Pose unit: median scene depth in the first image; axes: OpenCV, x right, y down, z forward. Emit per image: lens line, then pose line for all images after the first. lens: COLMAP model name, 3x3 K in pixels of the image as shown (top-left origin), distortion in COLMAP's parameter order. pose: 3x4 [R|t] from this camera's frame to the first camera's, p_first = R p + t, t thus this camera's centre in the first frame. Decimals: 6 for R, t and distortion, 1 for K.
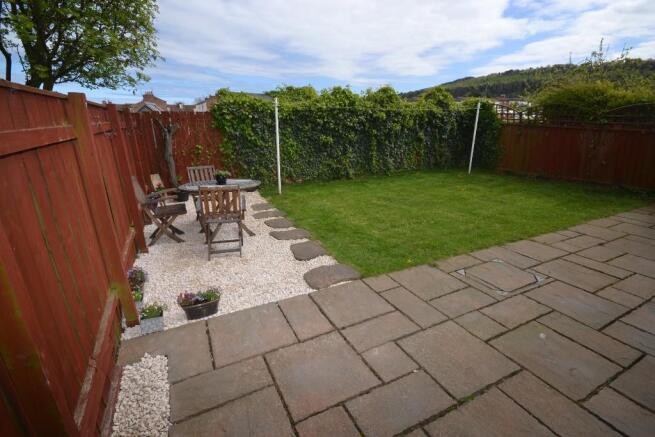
lens RADIAL K [[304.3, 0, 326.0], [0, 304.3, 219.7], [0, 0, 1]] dist [-0.001667, -0.000572]
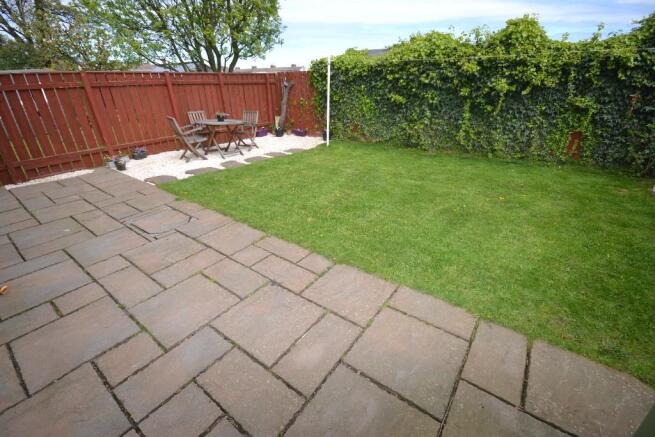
lens RADIAL K [[293.6, 0, 323.1], [0, 293.6, 217.9], [0, 0, 1]] dist [0.003999, -0.005441]
pose [[0.447445, 0.376516, -0.811190, 0.902660], [-0.264917, 0.922148, 0.281891, -0.155277], [0.854173, 0.088767, 0.512356, 0.494468]]
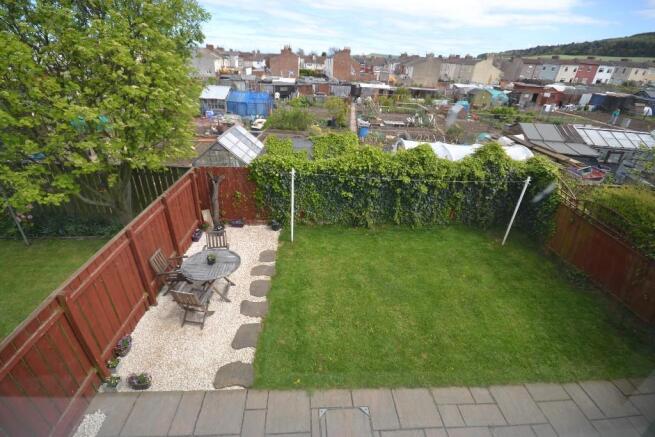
lens RADIAL K [[293.6, 0, 326.9], [0, 293.6, 219.7], [0, 0, 1]] dist [0.003999, -0.005441]
pose [[0.920422, 0.221381, -0.322203, 0.361806], [-0.166839, 0.967822, 0.188374, -0.445818], [0.353538, -0.119628, 0.927739, -0.019879]]
